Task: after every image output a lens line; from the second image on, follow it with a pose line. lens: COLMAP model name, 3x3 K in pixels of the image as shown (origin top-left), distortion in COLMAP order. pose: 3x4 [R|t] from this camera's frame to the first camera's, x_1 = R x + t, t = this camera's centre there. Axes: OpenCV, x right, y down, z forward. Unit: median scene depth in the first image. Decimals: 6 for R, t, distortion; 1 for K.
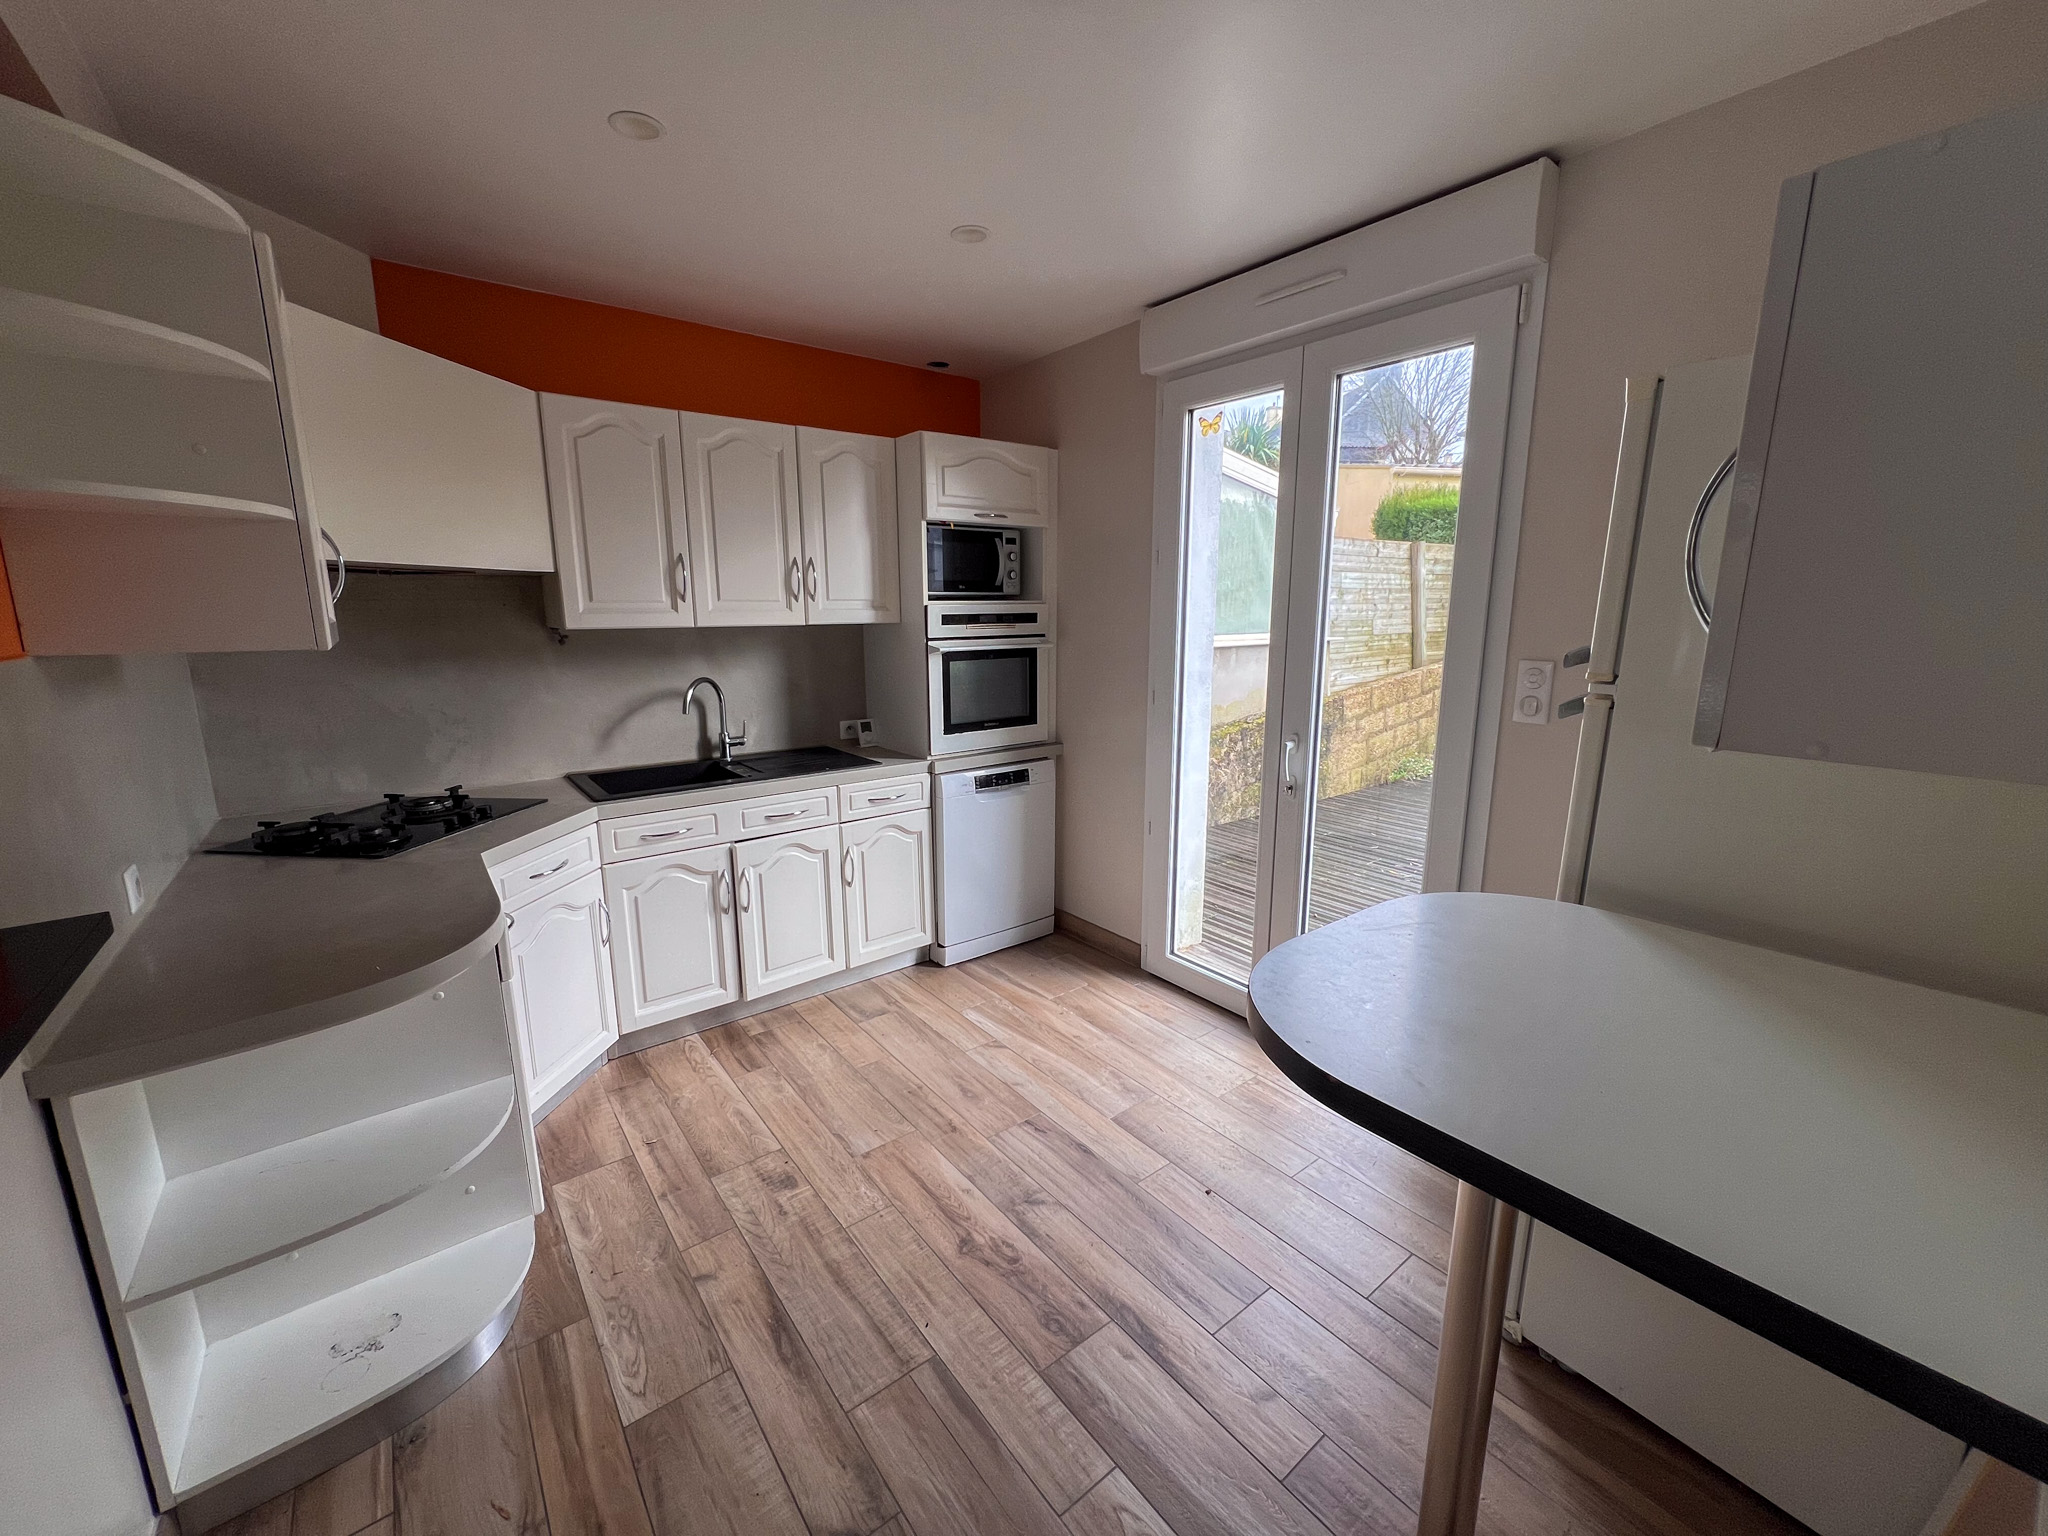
lens RADIAL K [[818.1, 0, 1019.2], [0, 818.1, 762.8], [0, 0, 1]] dist [0.012048, 0.000005]
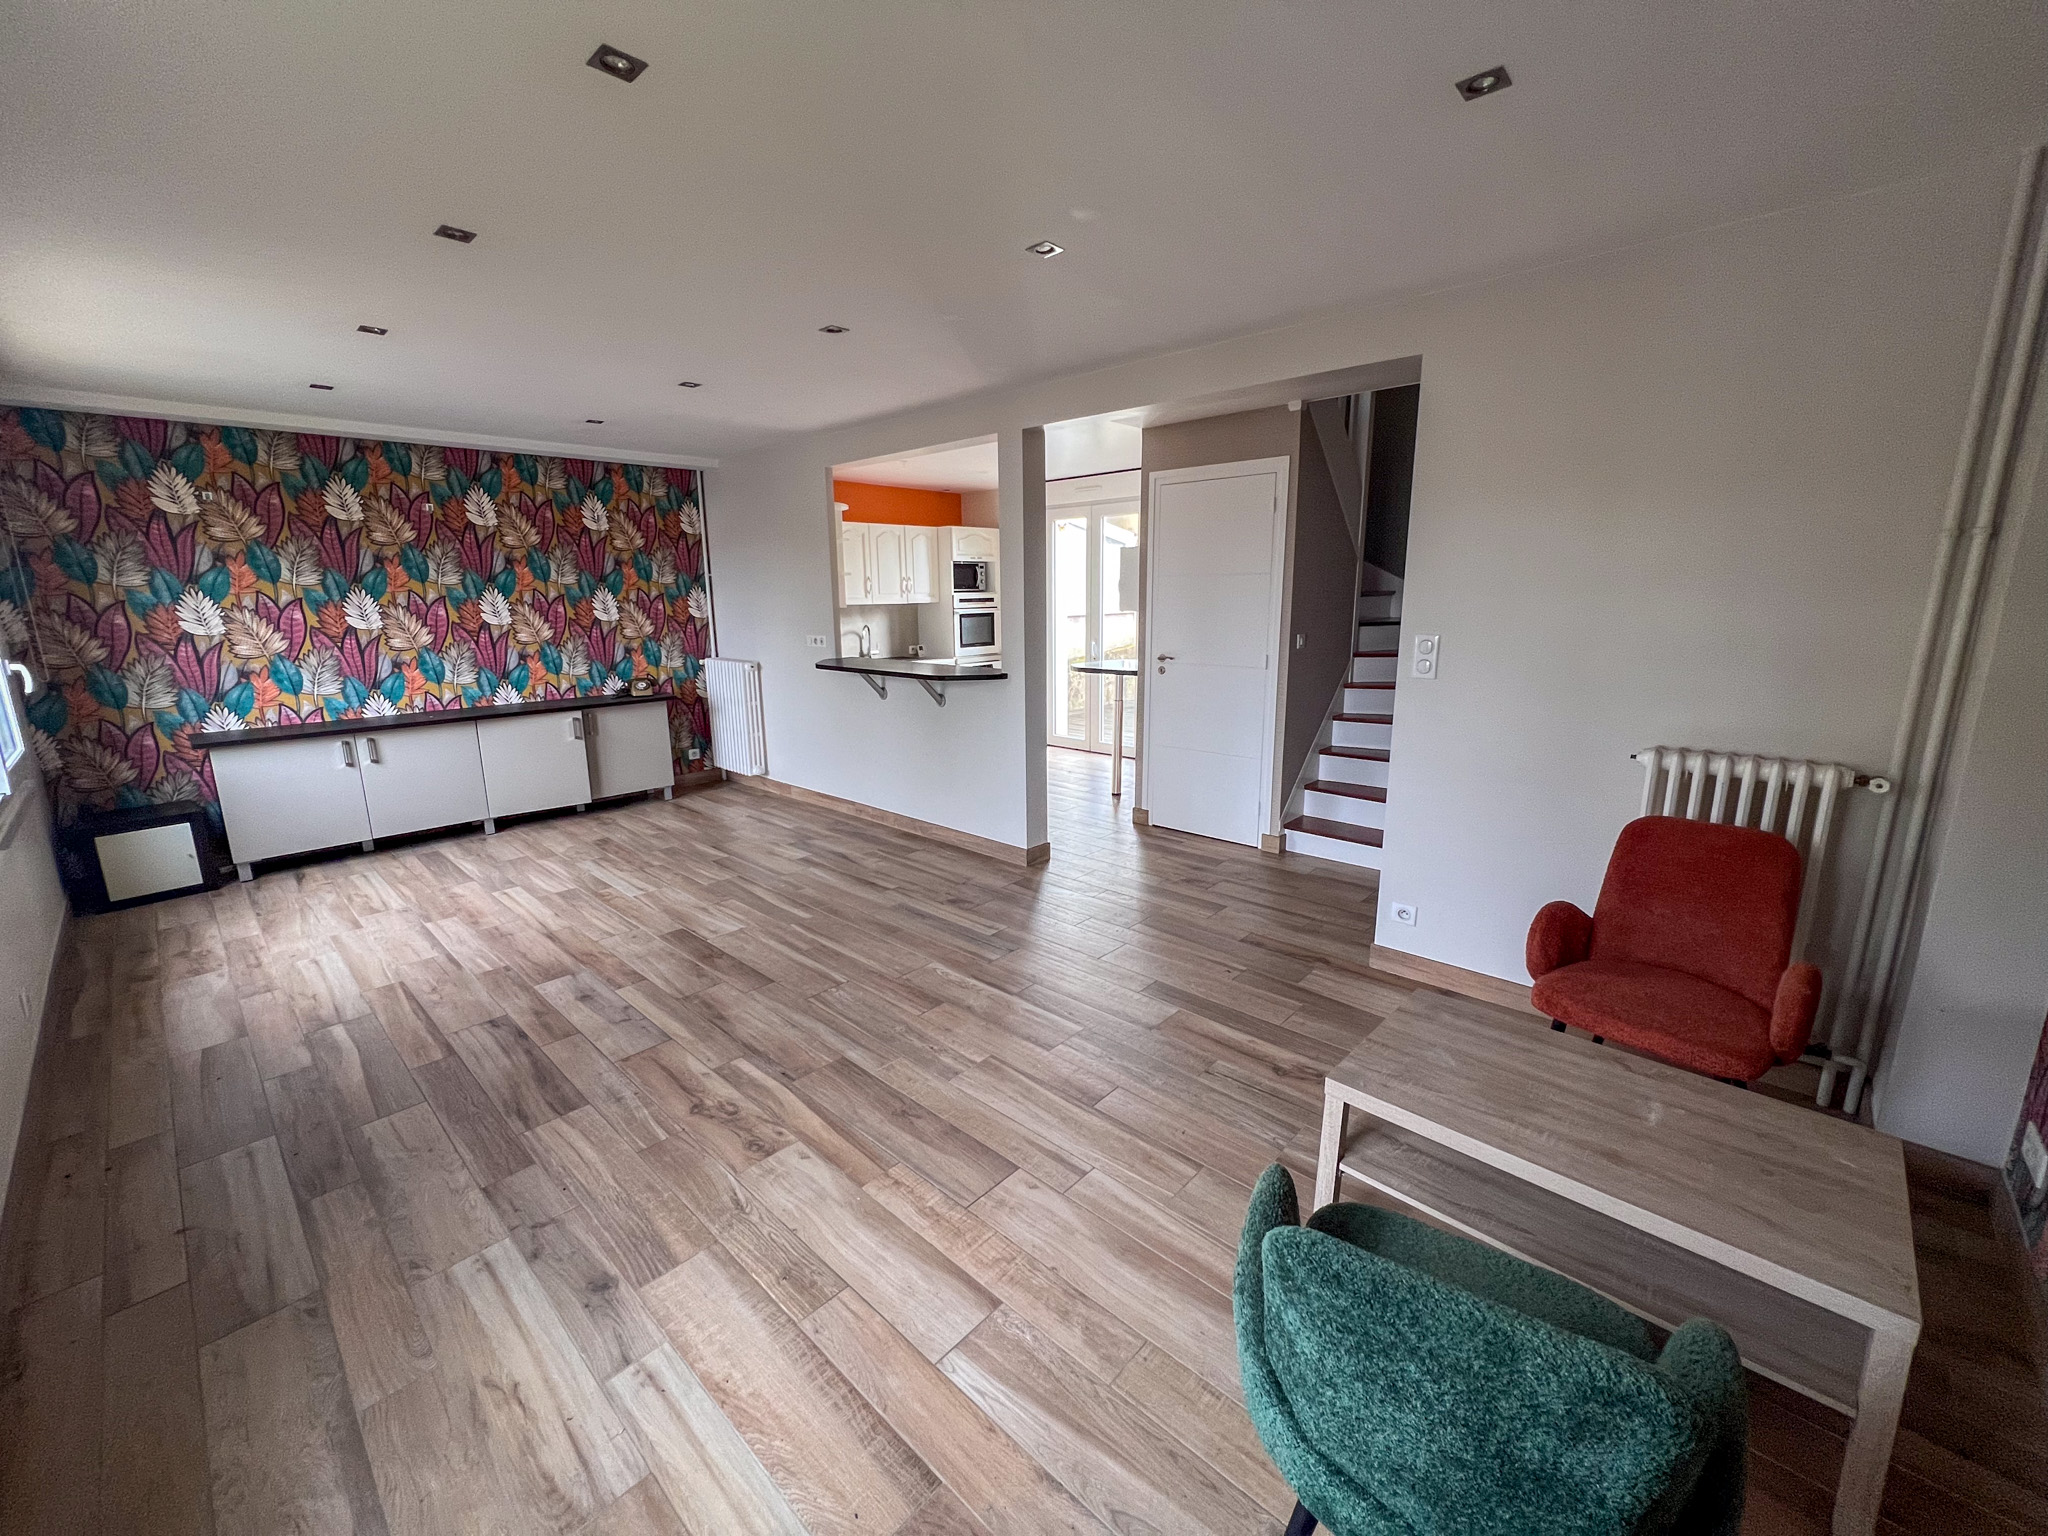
lens RADIAL K [[814.2, 0, 1021.6], [0, 814.2, 763.8], [0, 0, 1]] dist [-0.002014, -0.000562]
pose [[0.986486, -0.042041, 0.158360, -0.315873], [0.040533, 0.999097, 0.012741, 0.291342], [-0.158753, -0.006150, 0.987299, -1.445121]]
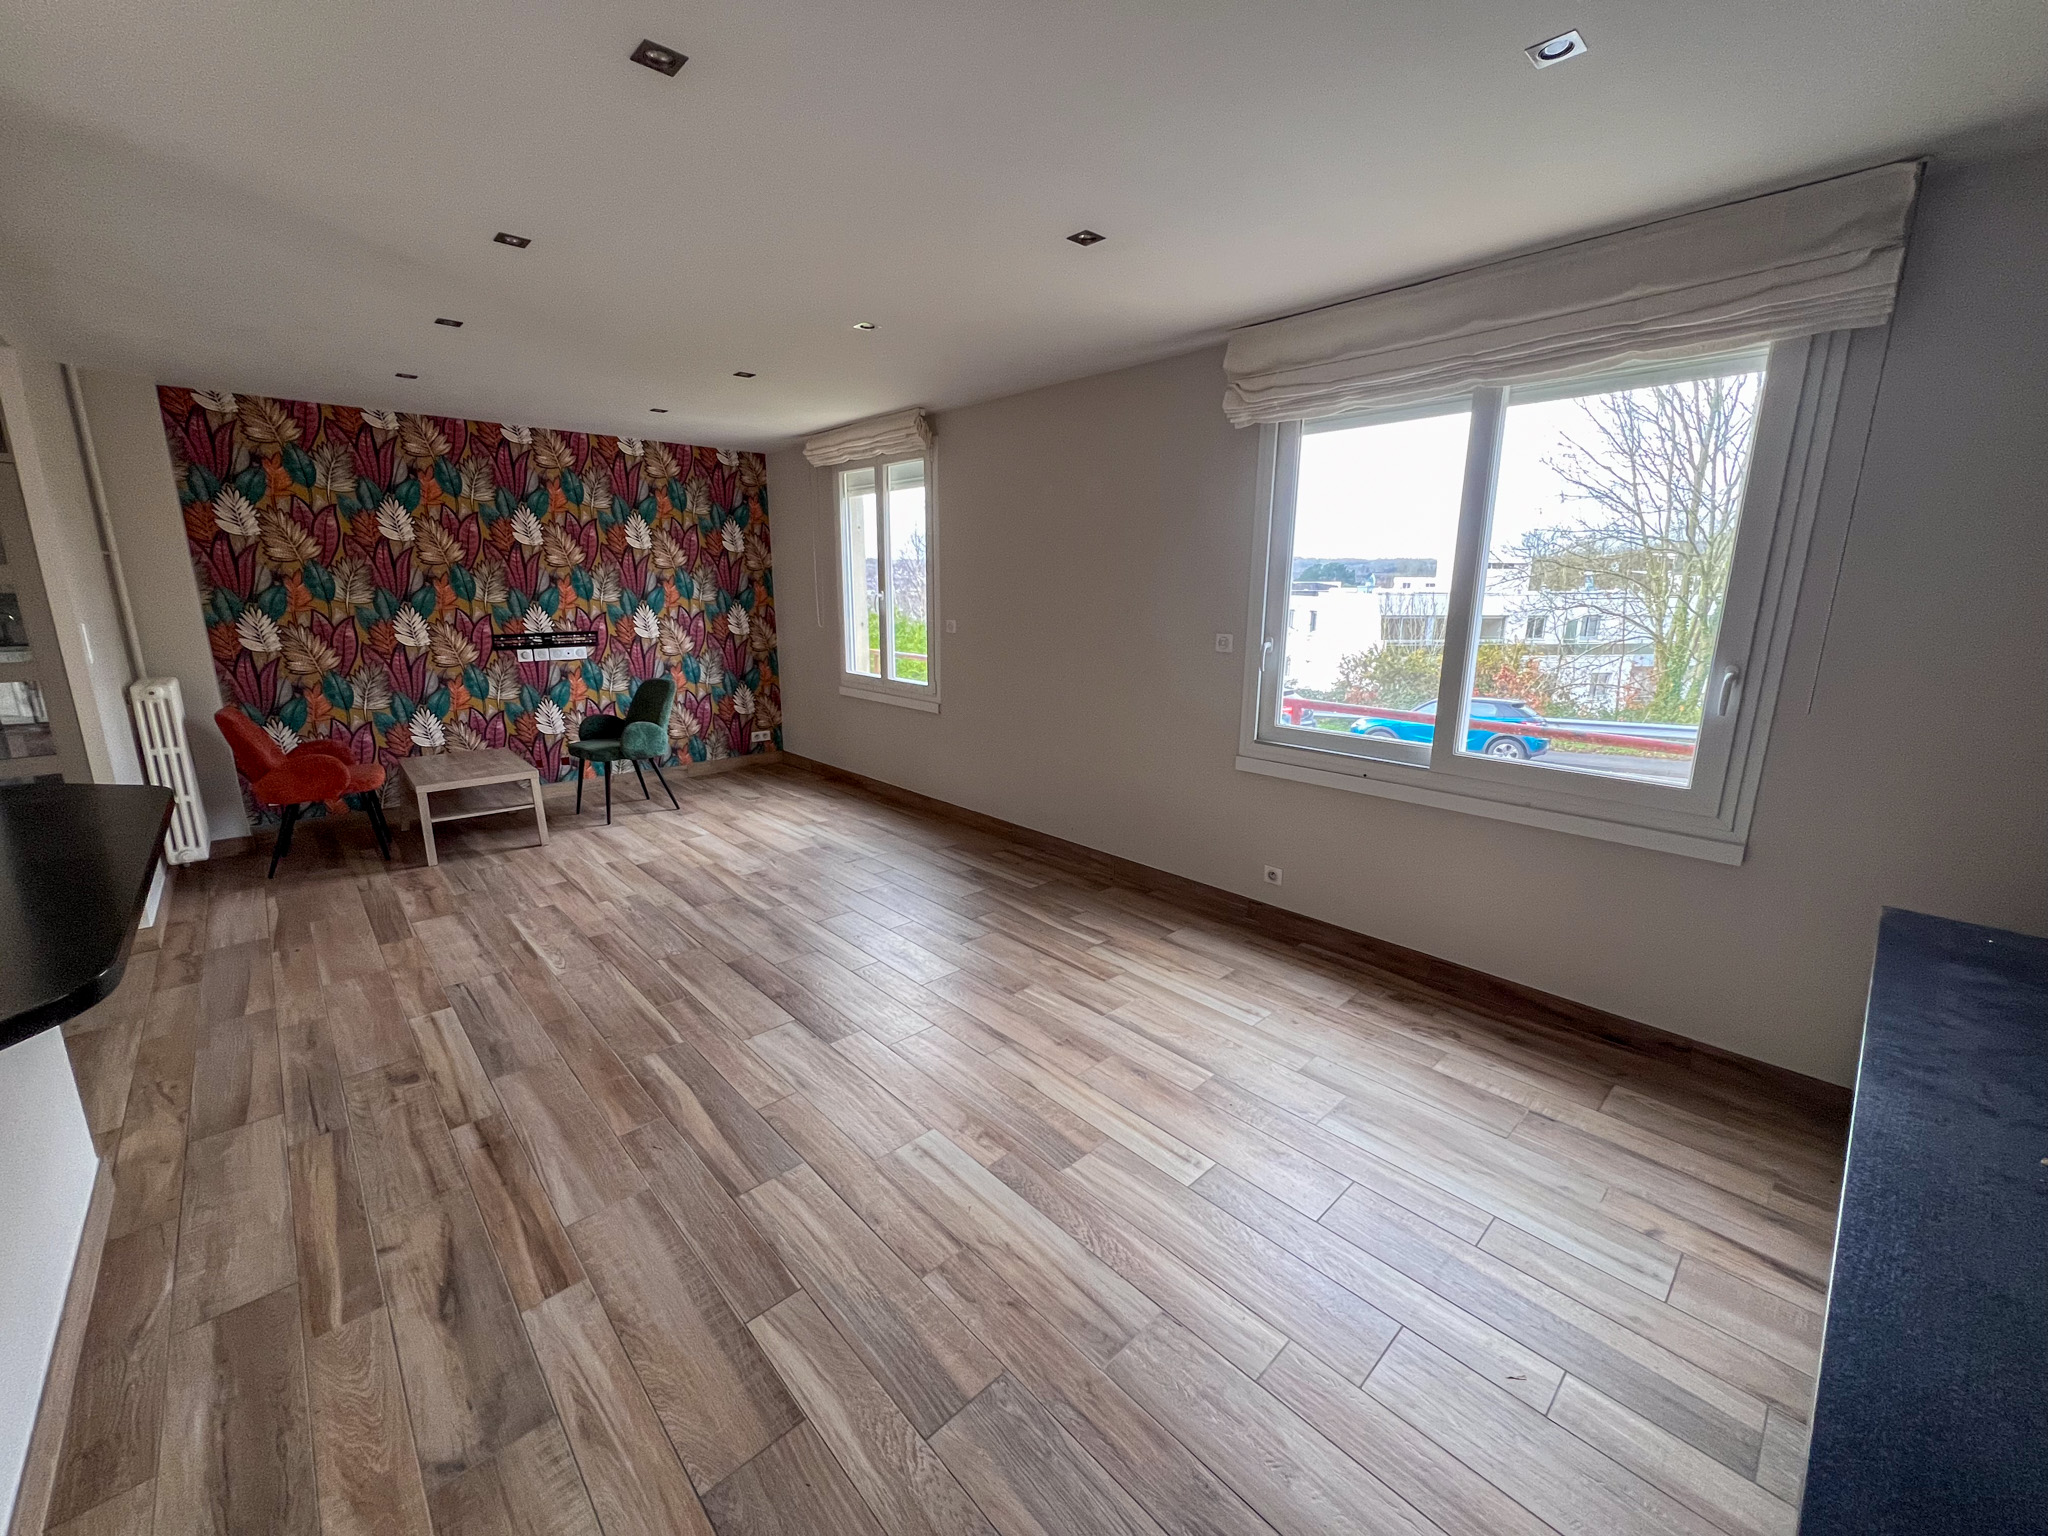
lens RADIAL K [[814.2, 0, 1021.6], [0, 814.2, 763.8], [0, 0, 1]] dist [-0.002014, -0.000562]
pose [[-0.995645, 0.019846, -0.091091, -0.752964], [-0.019023, 0.913276, 0.406896, -0.092565], [0.091266, 0.406857, -0.908921, 0.471535]]
